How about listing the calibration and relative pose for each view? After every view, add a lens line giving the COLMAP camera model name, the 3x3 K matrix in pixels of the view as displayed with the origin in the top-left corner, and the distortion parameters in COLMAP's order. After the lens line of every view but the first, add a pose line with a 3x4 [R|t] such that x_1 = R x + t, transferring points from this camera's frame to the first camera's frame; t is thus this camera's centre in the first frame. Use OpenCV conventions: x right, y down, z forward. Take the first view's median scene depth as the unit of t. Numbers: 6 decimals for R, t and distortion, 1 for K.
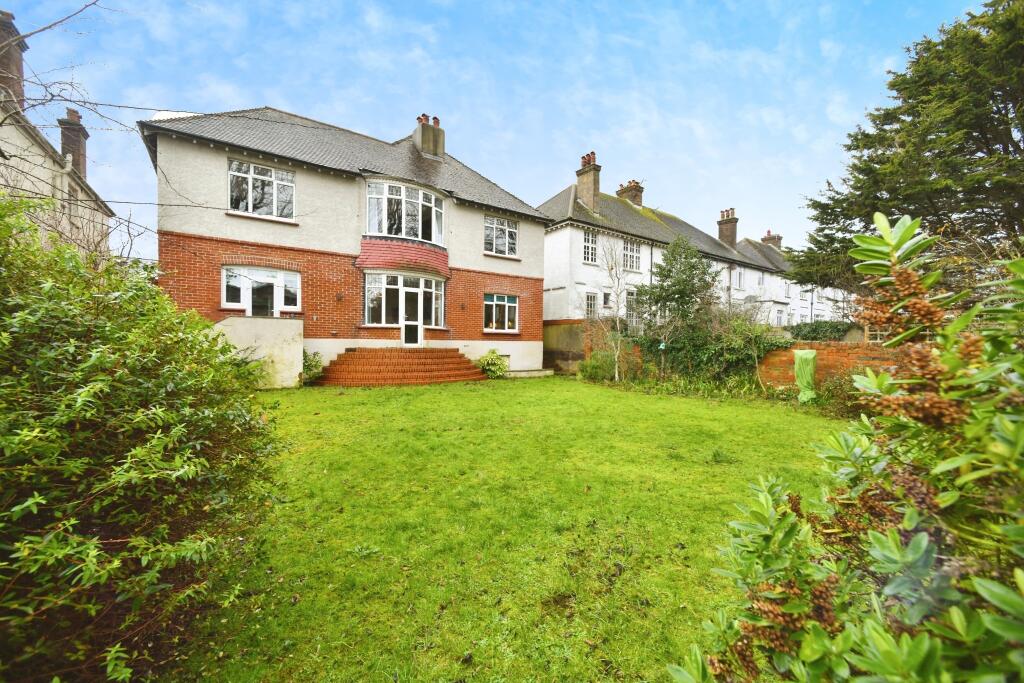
lens RADIAL K [[382.4, 0, 512.0], [0, 382.4, 341.5], [0, 0, 1]] dist [0.000652, -0.000010]
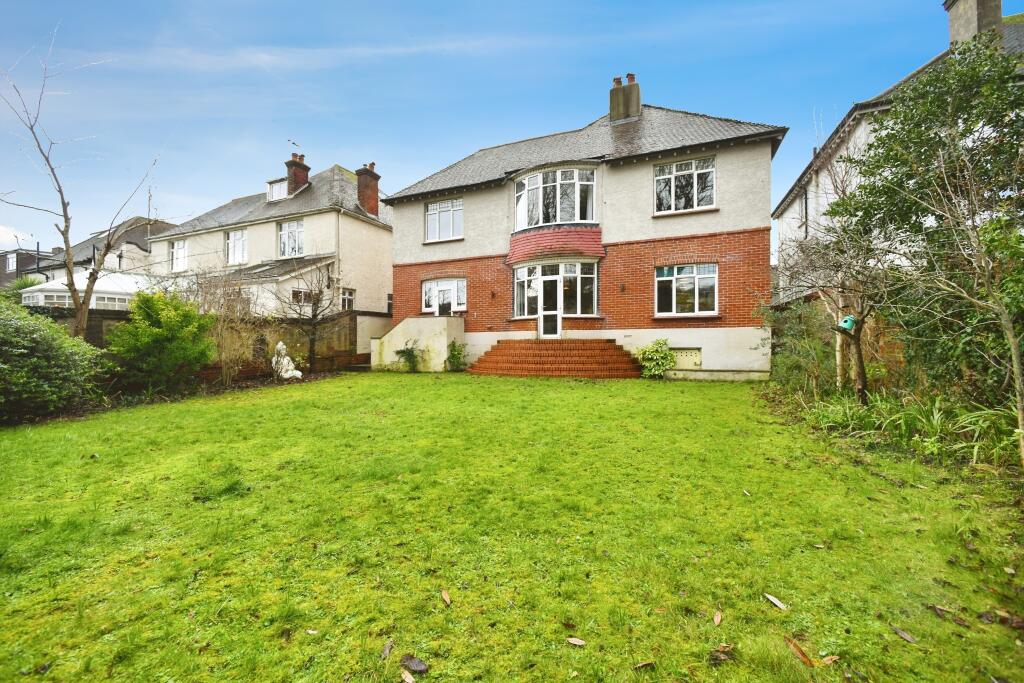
lens RADIAL K [[418.2, 0, 508.4], [0, 418.2, 335.4], [0, 0, 1]] dist [-0.000948, -0.000231]
pose [[0.550906, -0.019964, -0.834329, 0.545199], [0.022490, 0.999706, -0.009071, 0.014565], [0.834264, -0.013767, 0.551193, 0.334413]]
